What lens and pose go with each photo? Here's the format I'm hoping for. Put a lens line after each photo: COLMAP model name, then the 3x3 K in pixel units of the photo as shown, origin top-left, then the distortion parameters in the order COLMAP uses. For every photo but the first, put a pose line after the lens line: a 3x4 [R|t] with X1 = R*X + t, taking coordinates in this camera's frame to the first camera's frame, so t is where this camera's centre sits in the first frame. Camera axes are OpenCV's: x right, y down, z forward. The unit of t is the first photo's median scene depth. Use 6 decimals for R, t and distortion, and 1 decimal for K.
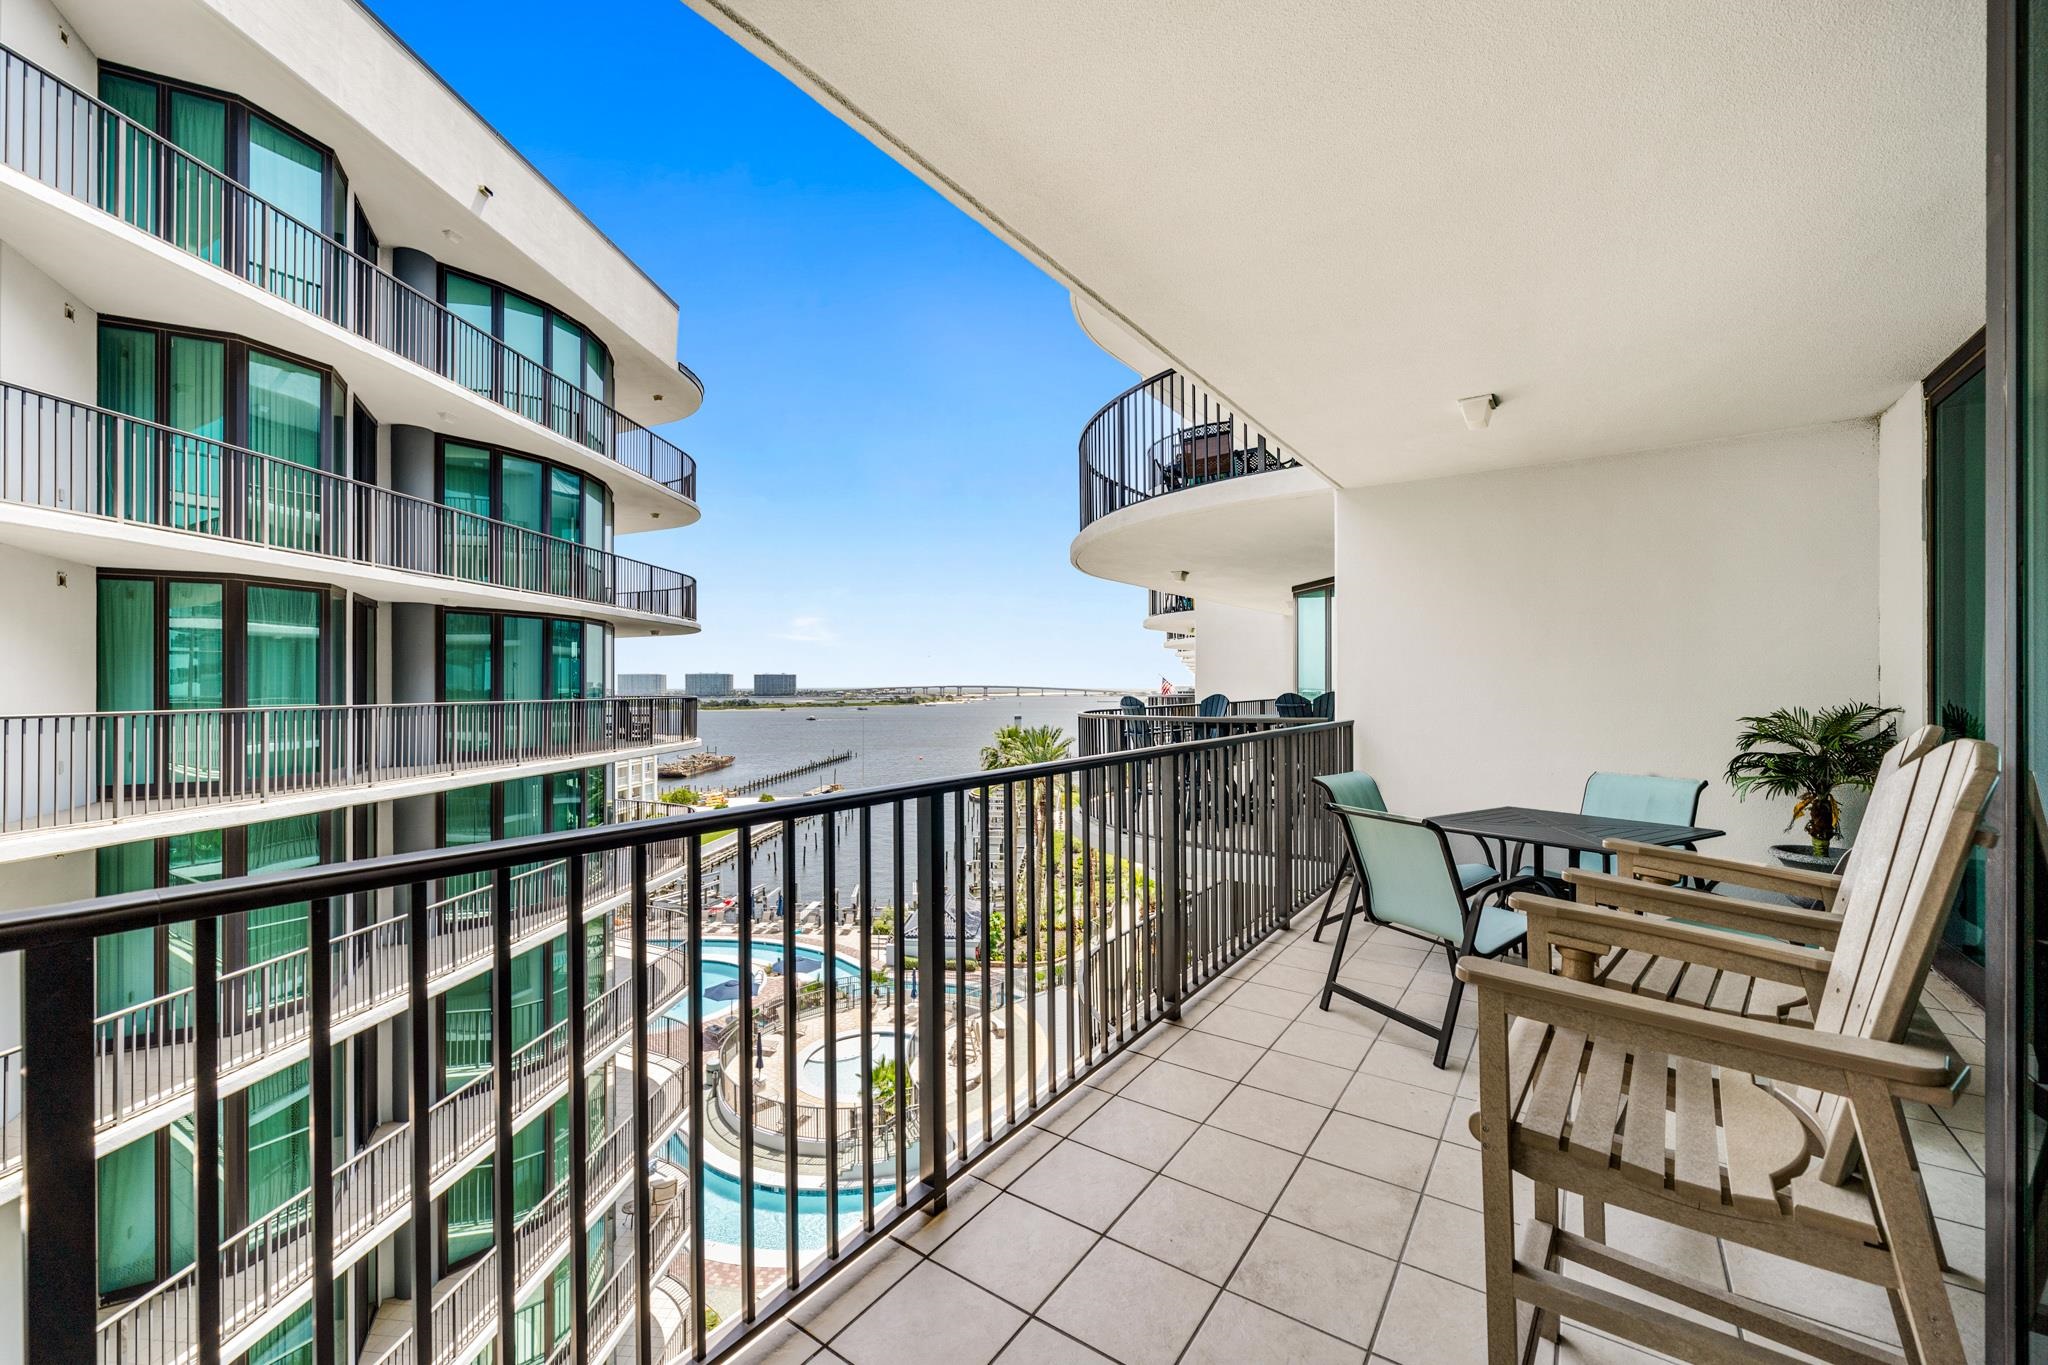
lens RADIAL K [[793.6, 0, 1022.2], [0, 793.6, 696.1], [0, 0, 1]] dist [-0.002708, -0.000387]
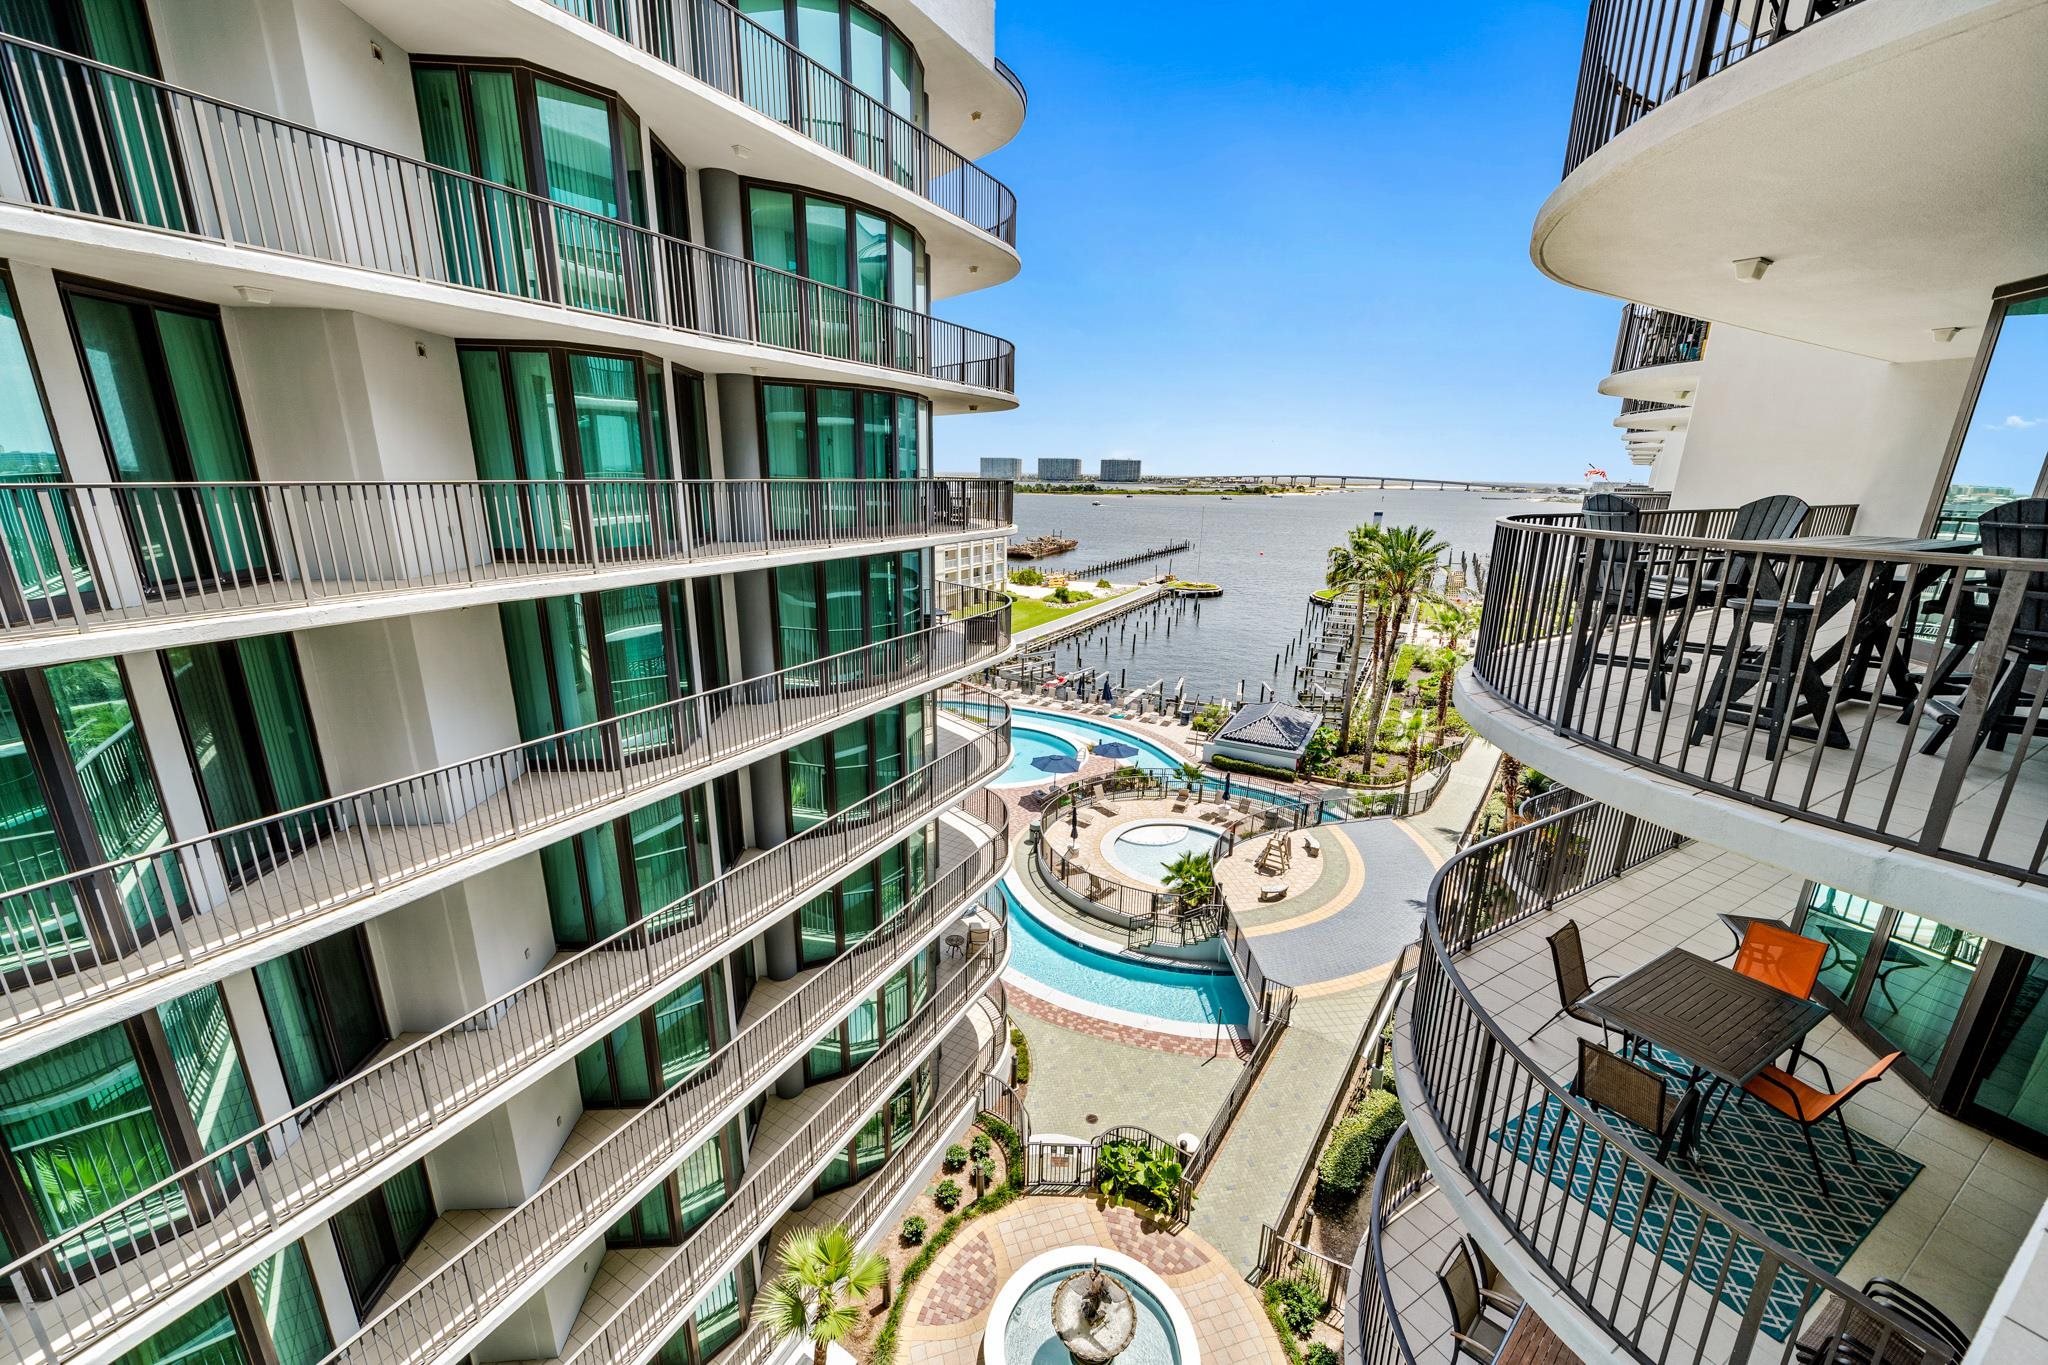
lens RADIAL K [[787.0, 0, 1023.2], [0, 787.0, 692.4], [0, 0, 1]] dist [-0.000074, 0.000031]
pose [[0.912562, 0.128035, -0.388378, -0.007945], [-0.024361, 0.965057, 0.260905, 0.000456], [0.408211, -0.228631, 0.883794, 0.177279]]
